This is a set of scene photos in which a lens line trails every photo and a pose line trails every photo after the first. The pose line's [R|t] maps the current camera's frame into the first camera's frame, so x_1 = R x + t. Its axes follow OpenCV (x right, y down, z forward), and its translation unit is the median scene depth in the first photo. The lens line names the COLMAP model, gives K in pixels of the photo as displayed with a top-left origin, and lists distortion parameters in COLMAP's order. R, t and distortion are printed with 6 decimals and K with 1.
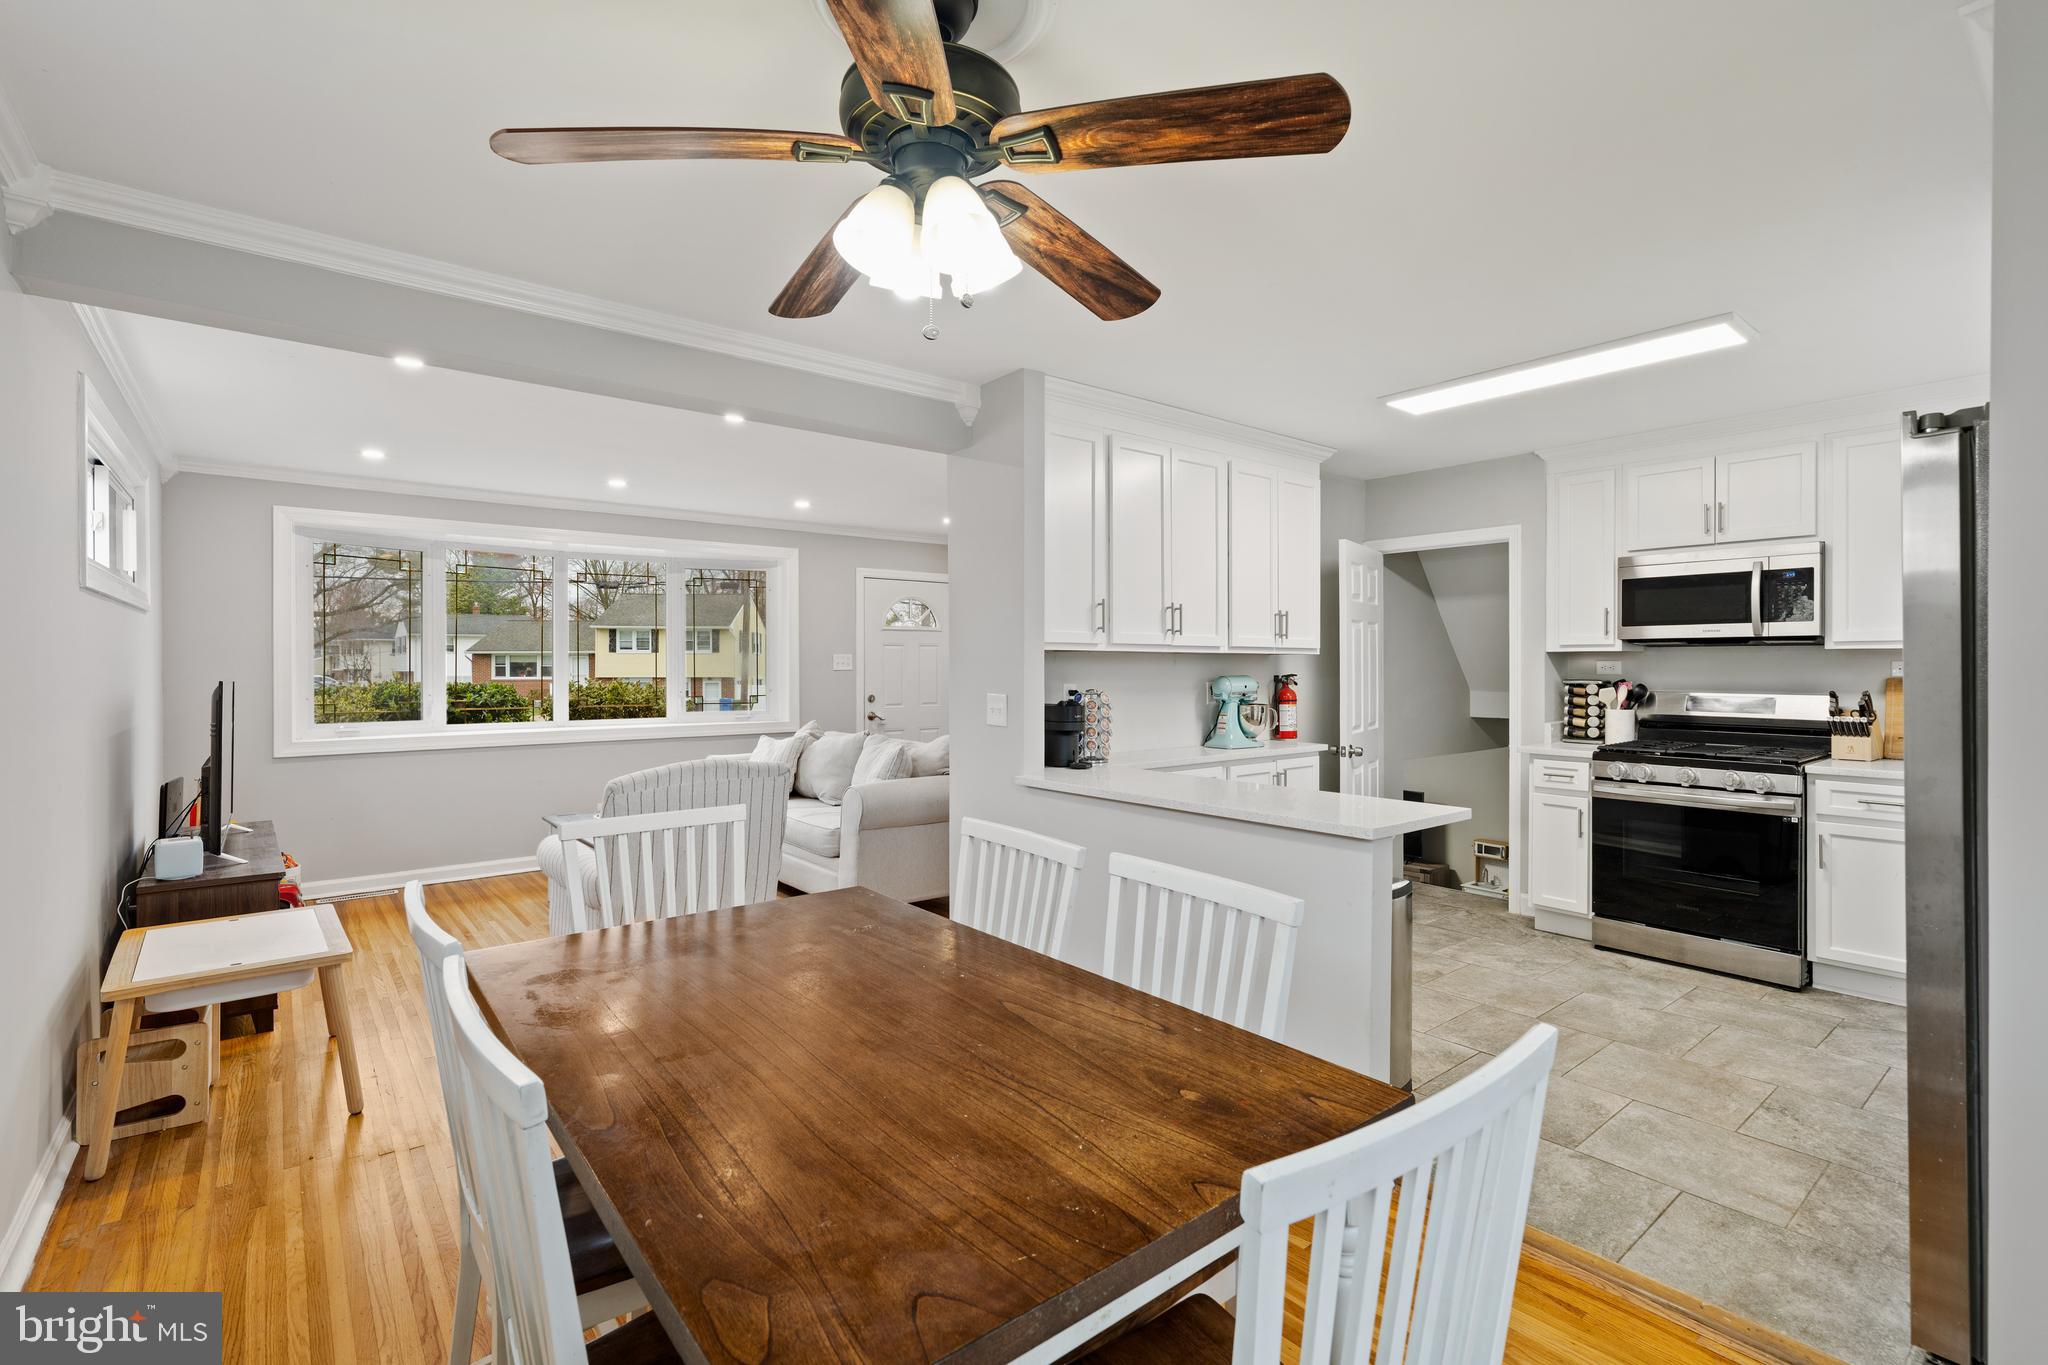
lens RADIAL K [[933.1, 0, 1017.5], [0, 933.1, 670.7], [0, 0, 1]] dist [-0.010466, 0.004087]
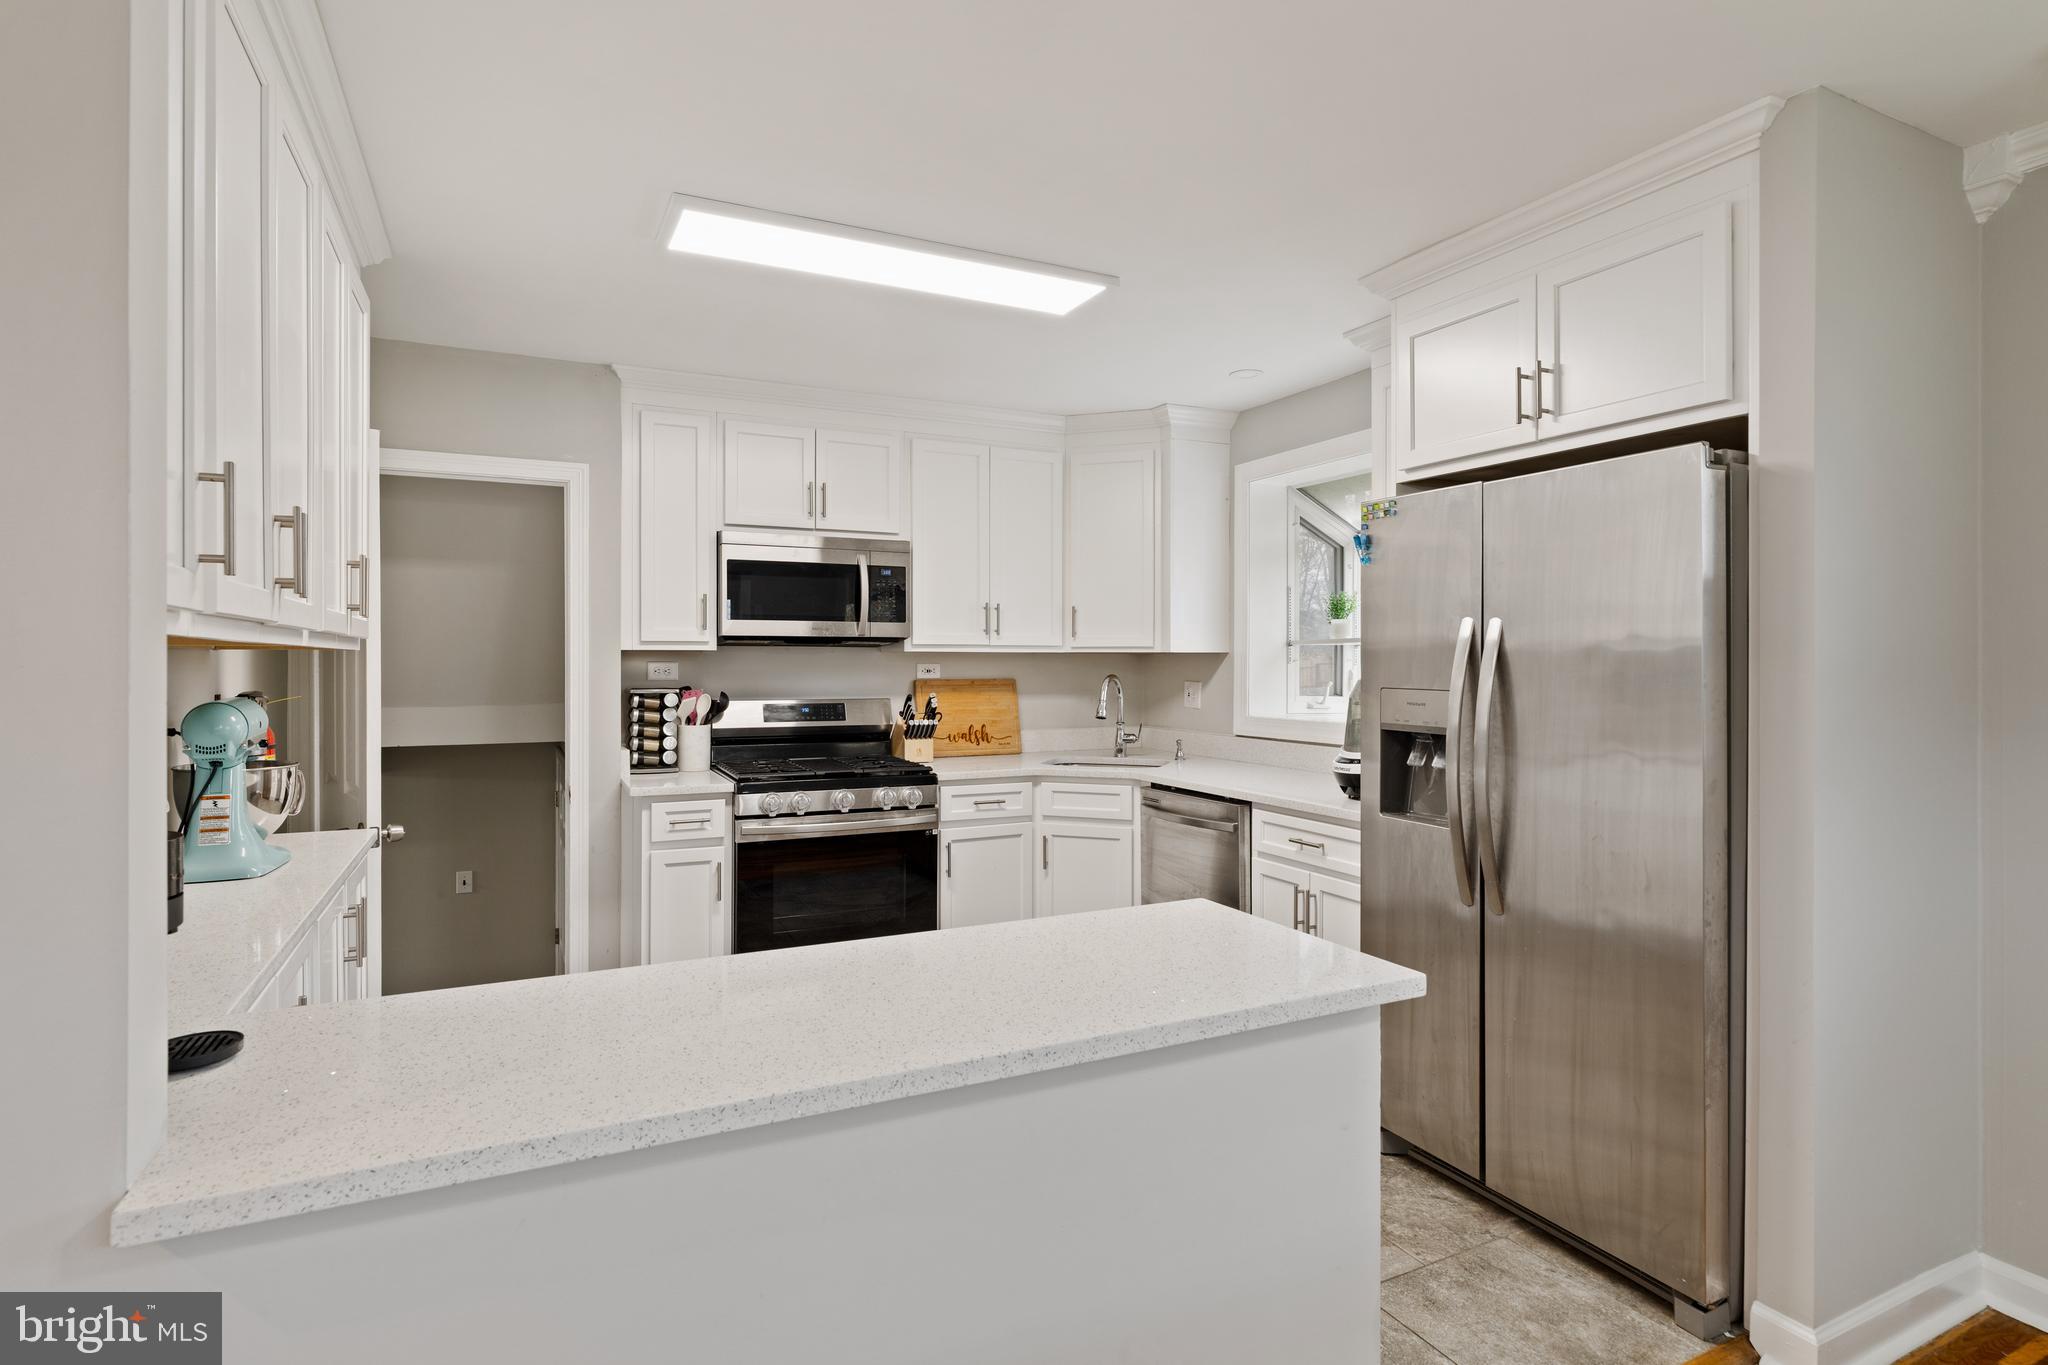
lens RADIAL K [[1032.6, 0, 1014.1], [0, 1032.6, 662.7], [0, 0, 1]] dist [-0.006329, 0.002923]
pose [[0.220721, -0.001147, 0.975336, -0.134723], [0.004438, 0.999990, 0.000172, -0.009244], [-0.975327, 0.004290, 0.220724, 0.532863]]
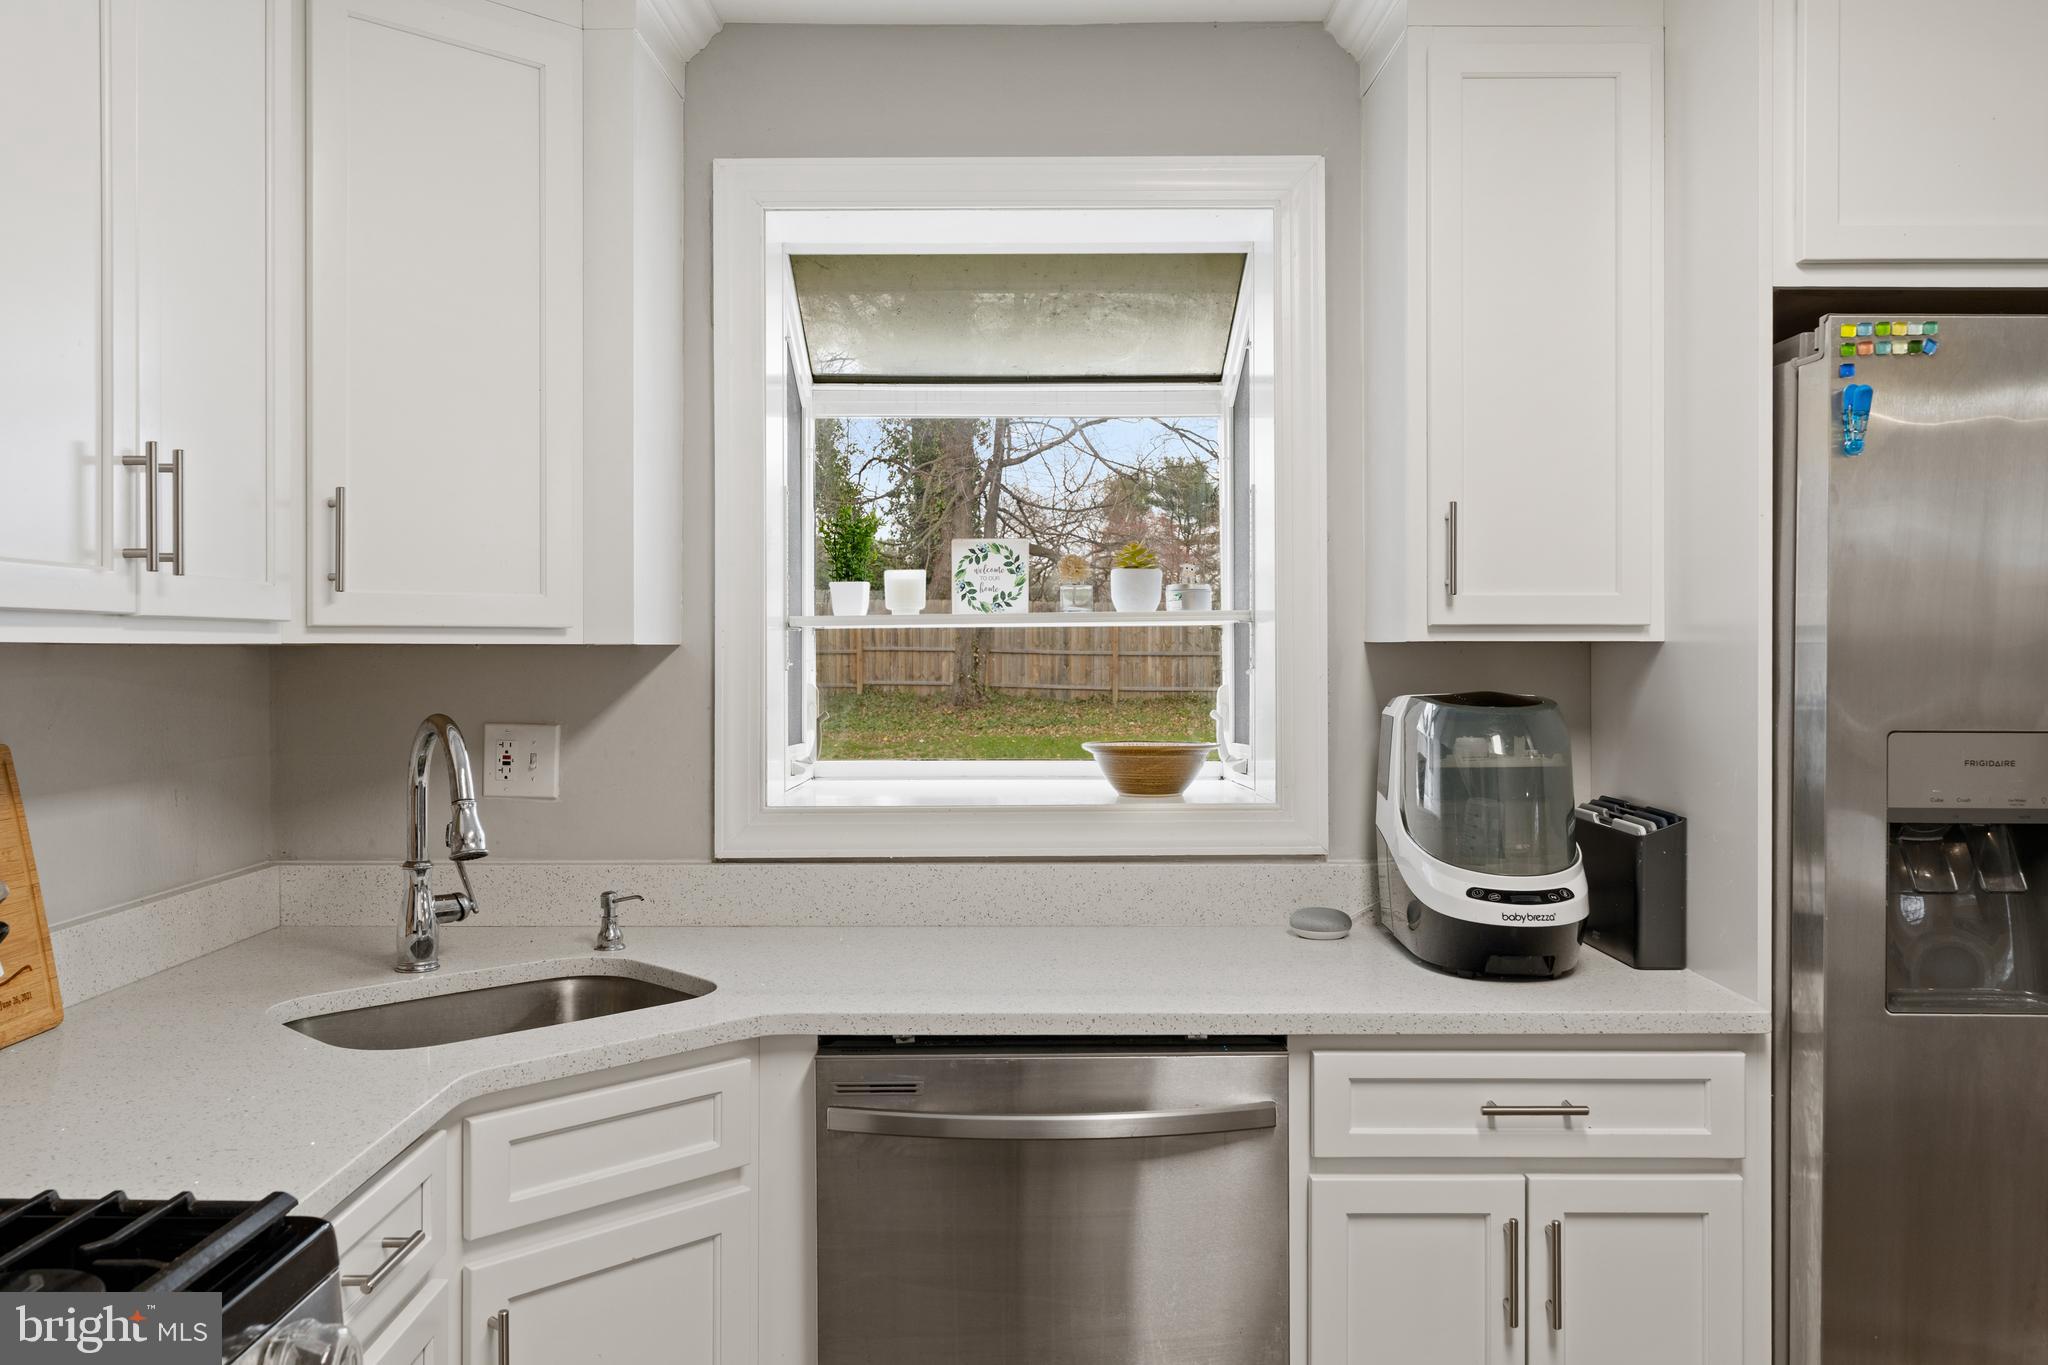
lens RADIAL K [[1602.3, 0, 1020.1], [0, 1602.3, 646.0], [0, 0, 1]] dist [-0.008384, 0.005108]
pose [[-0.780246, 0.001964, 0.625470, 0.390534], [0.004338, 0.999988, 0.002272, -0.017778], [-0.625458, 0.004486, -0.780245, 0.912709]]
